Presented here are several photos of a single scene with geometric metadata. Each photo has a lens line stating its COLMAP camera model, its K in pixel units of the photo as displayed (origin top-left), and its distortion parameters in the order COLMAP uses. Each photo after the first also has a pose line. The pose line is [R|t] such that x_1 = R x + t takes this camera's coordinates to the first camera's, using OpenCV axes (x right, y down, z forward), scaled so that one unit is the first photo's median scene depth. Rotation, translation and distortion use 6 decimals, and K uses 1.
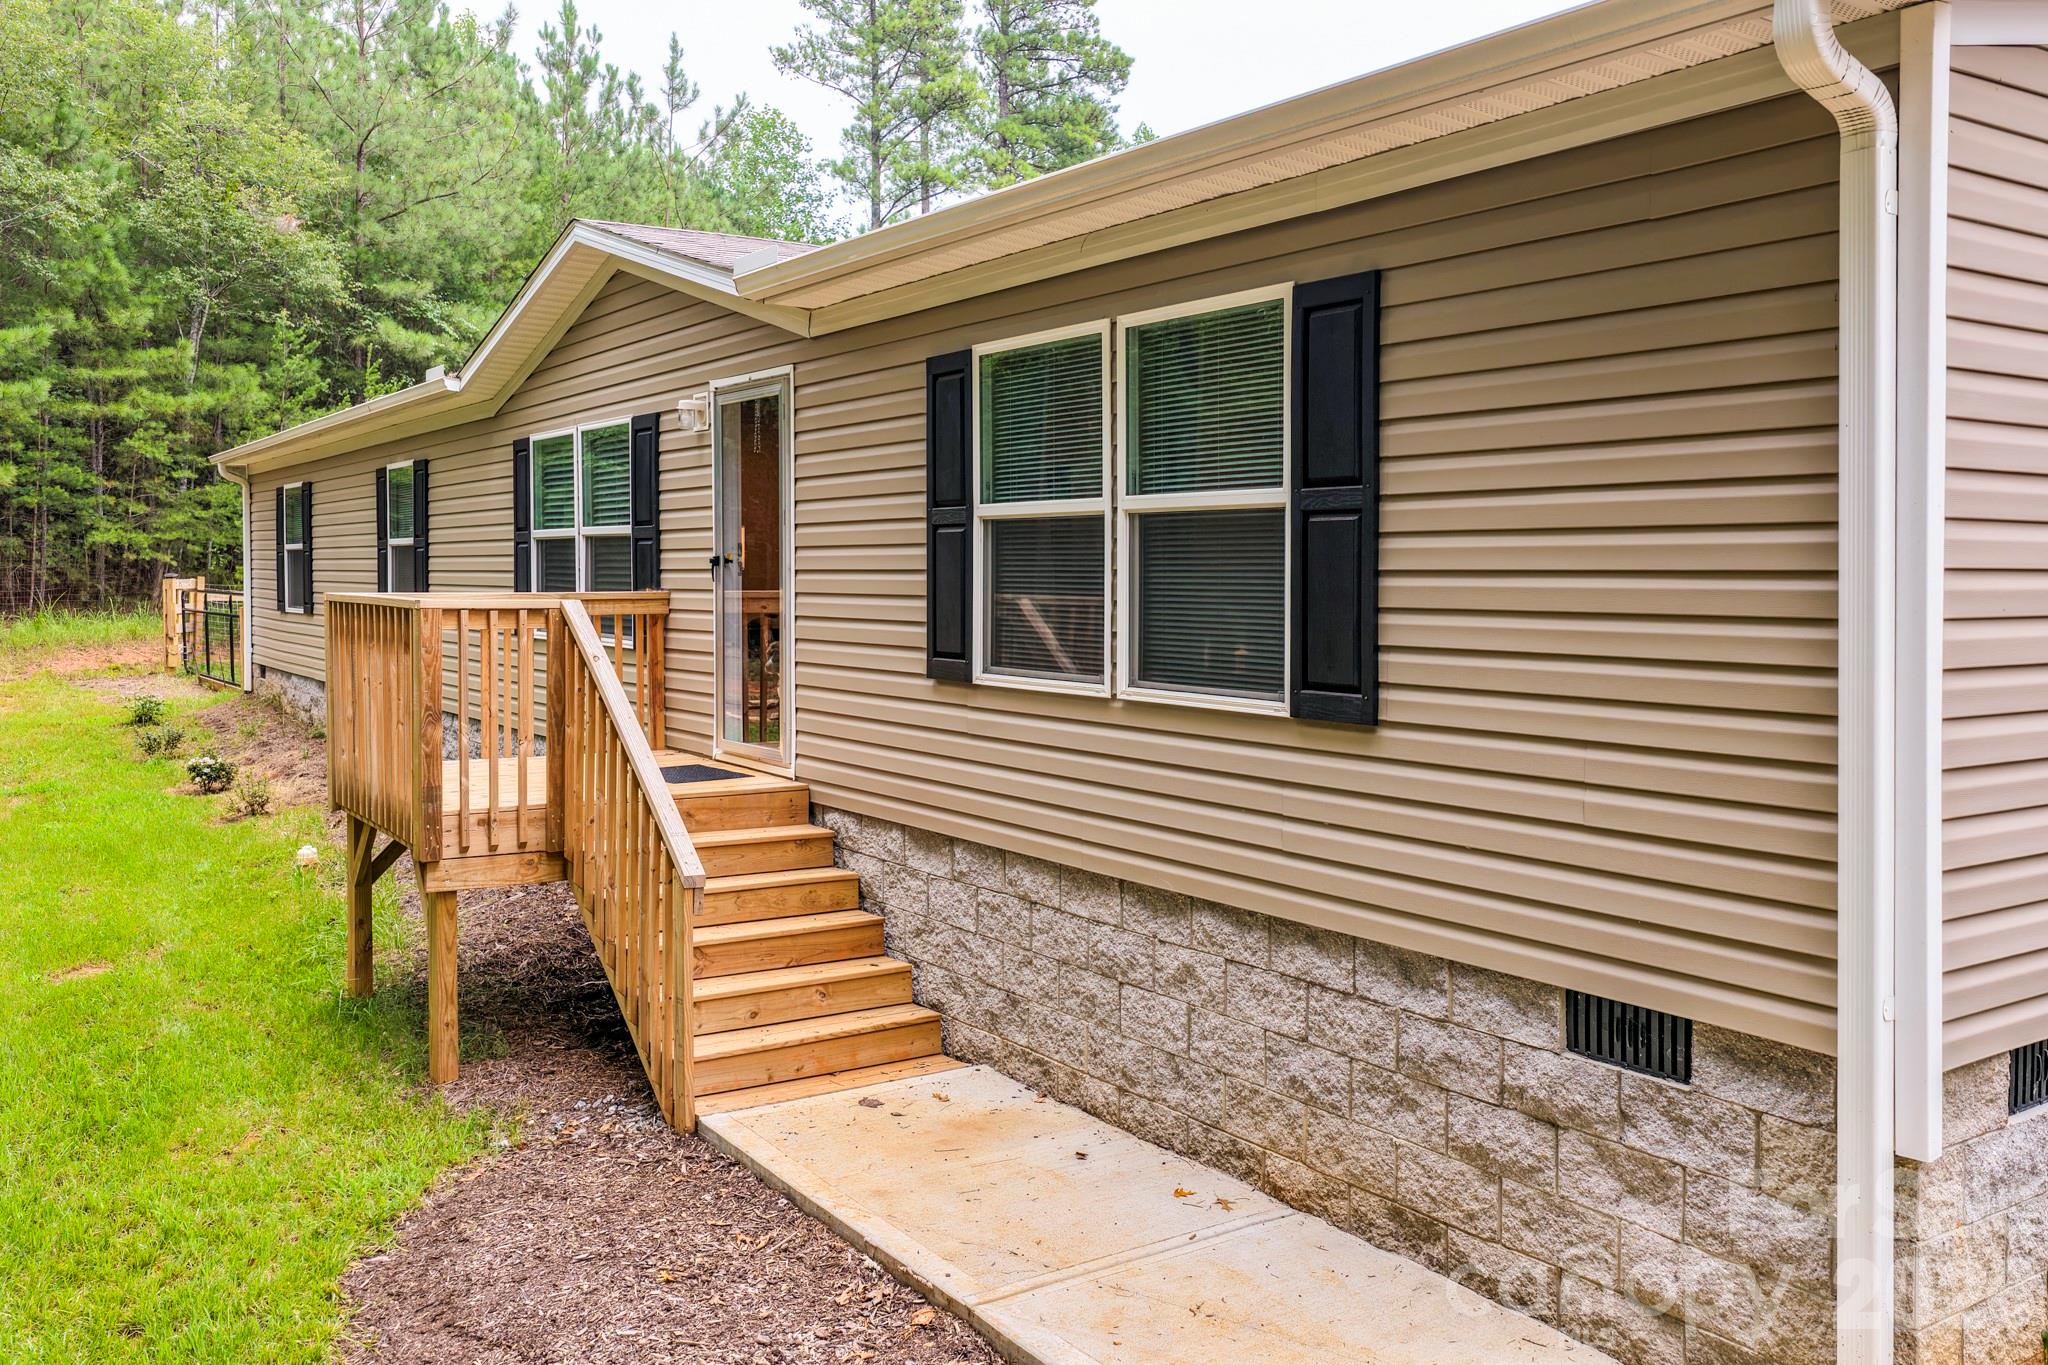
lens RADIAL K [[1722.7, 0, 1049.9], [0, 1722.7, 641.3], [0, 0, 1]] dist [-0.009675, 0.027047]
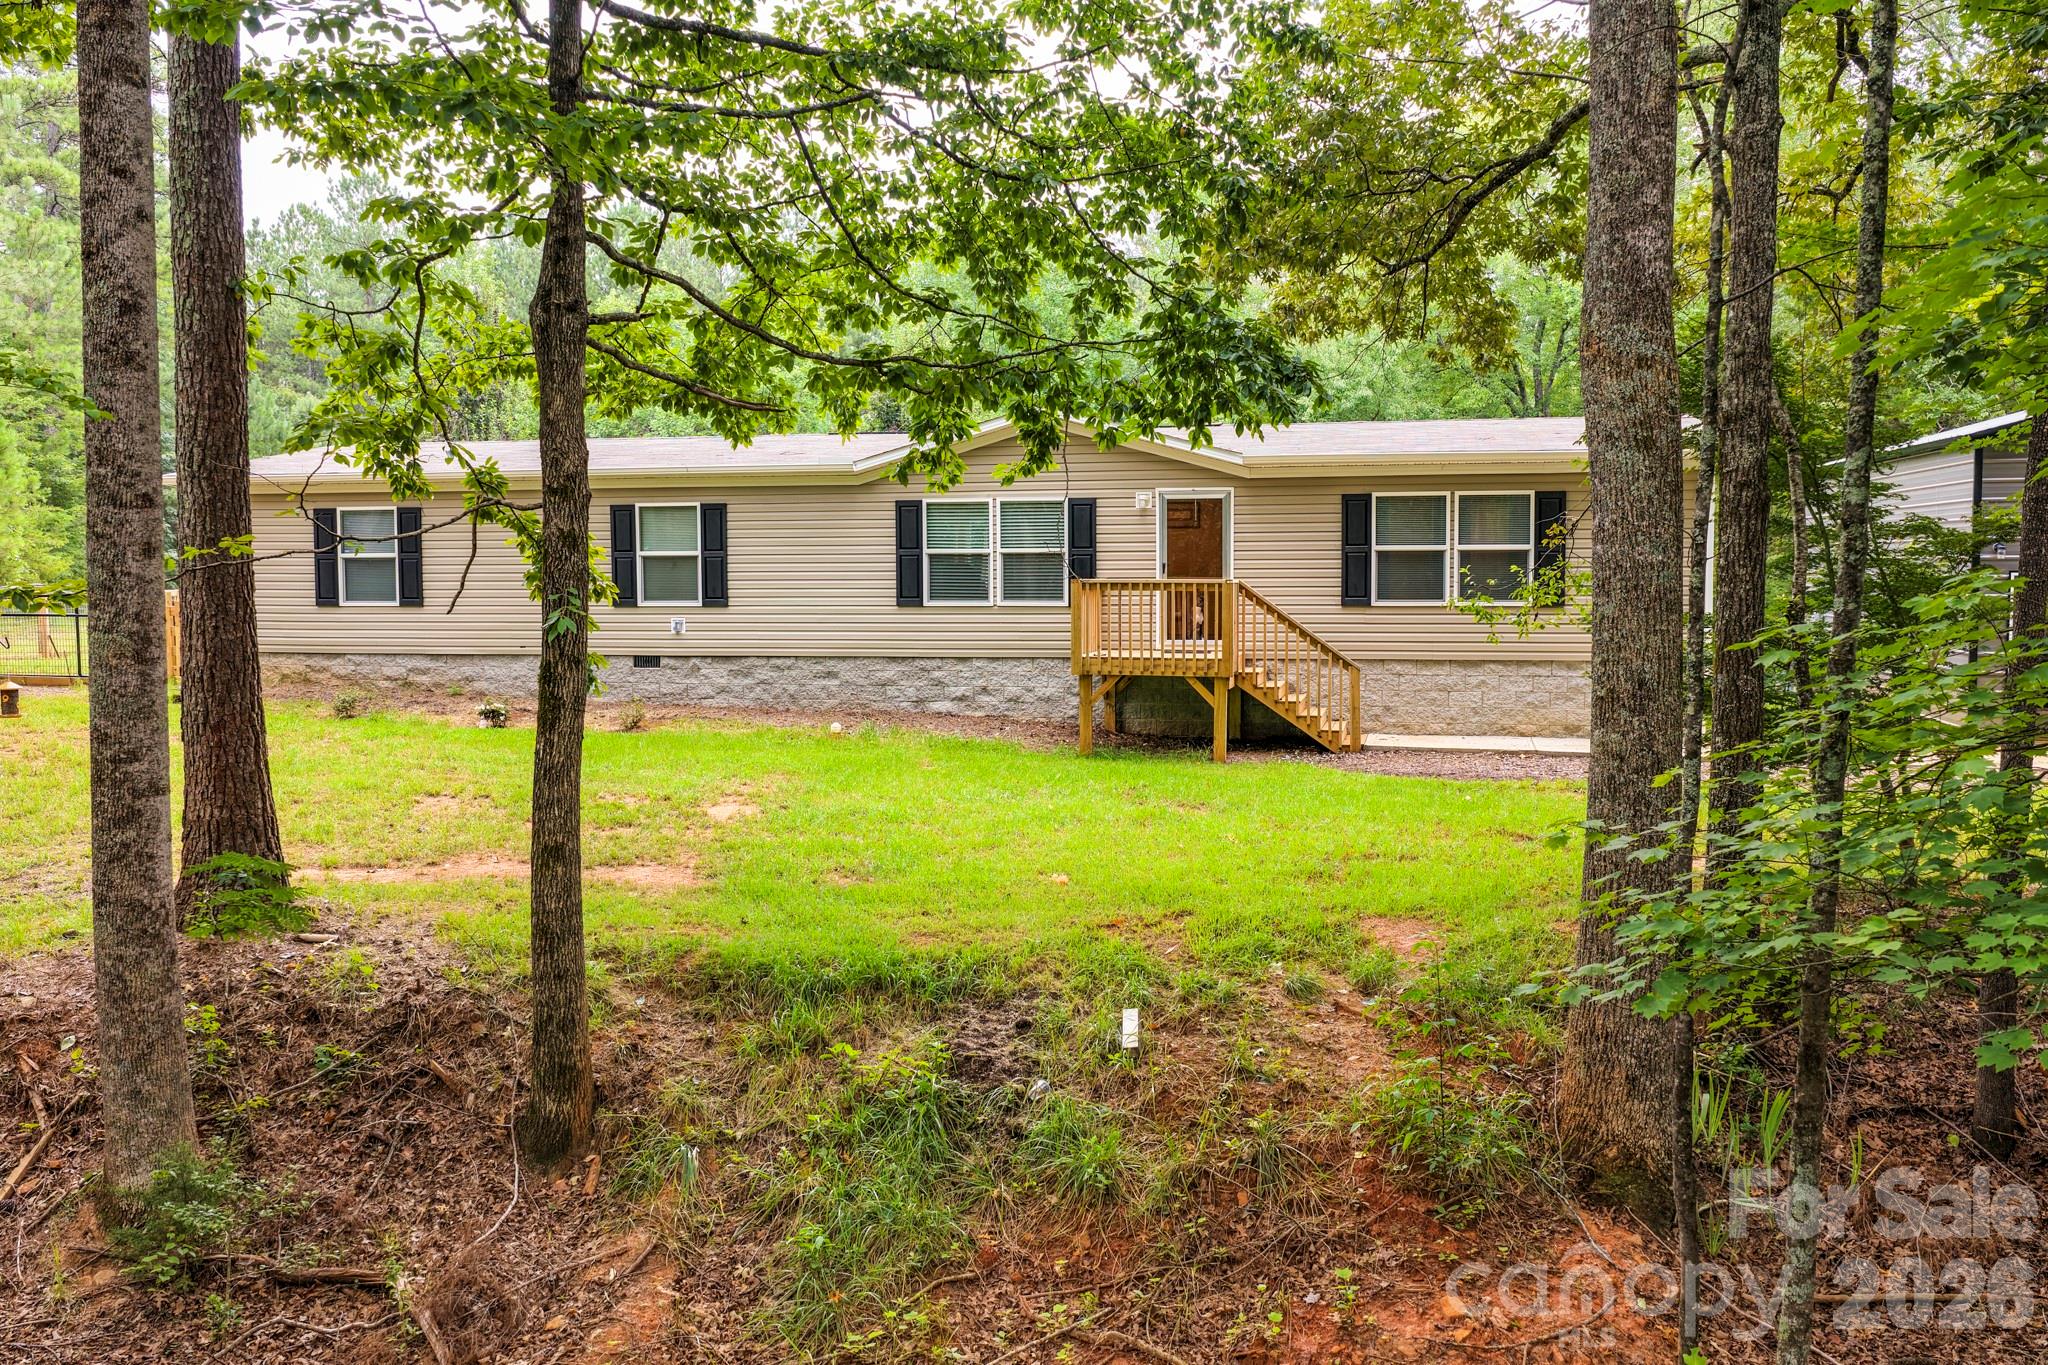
lens RADIAL K [[1722.7, 0, 1049.9], [0, 1722.7, 641.3], [0, 0, 1]] dist [-0.009675, 0.027047]
pose [[0.727224, -0.075664, 0.682217, -2.547322], [0.044138, 0.997004, 0.063527, -0.130553], [-0.684980, -0.016086, 0.728385, -0.812148]]
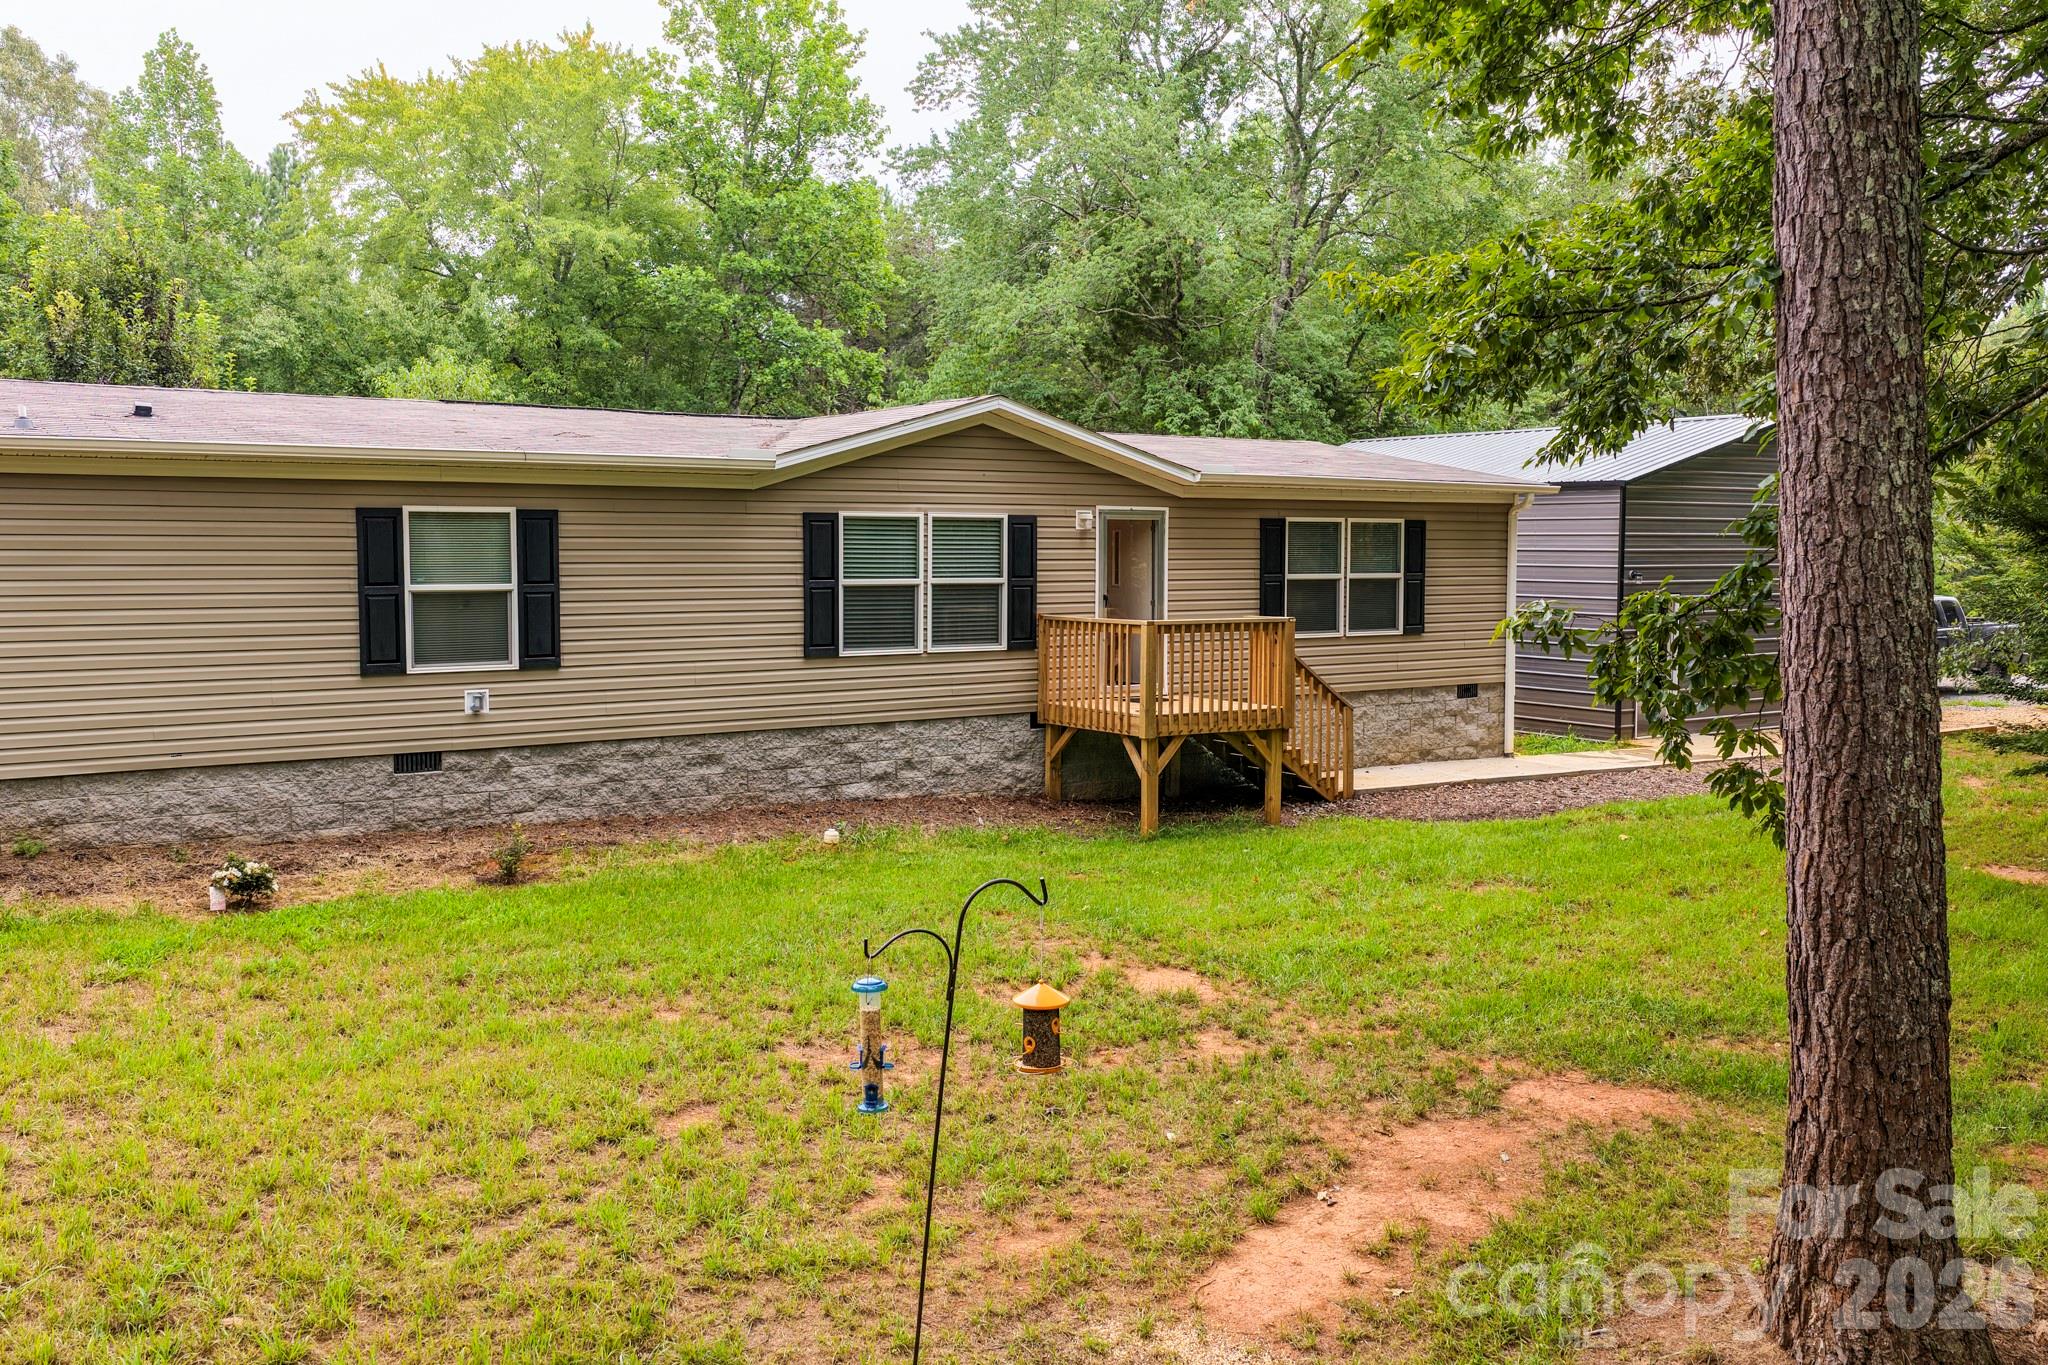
lens RADIAL K [[1722.7, 0, 1049.9], [0, 1722.7, 641.3], [0, 0, 1]] dist [-0.009675, 0.027047]
pose [[0.007239, -0.070318, 0.997498, -2.884930], [0.030119, 0.997087, 0.070070, -0.180484], [-0.999520, 0.029536, 0.009336, 1.377943]]
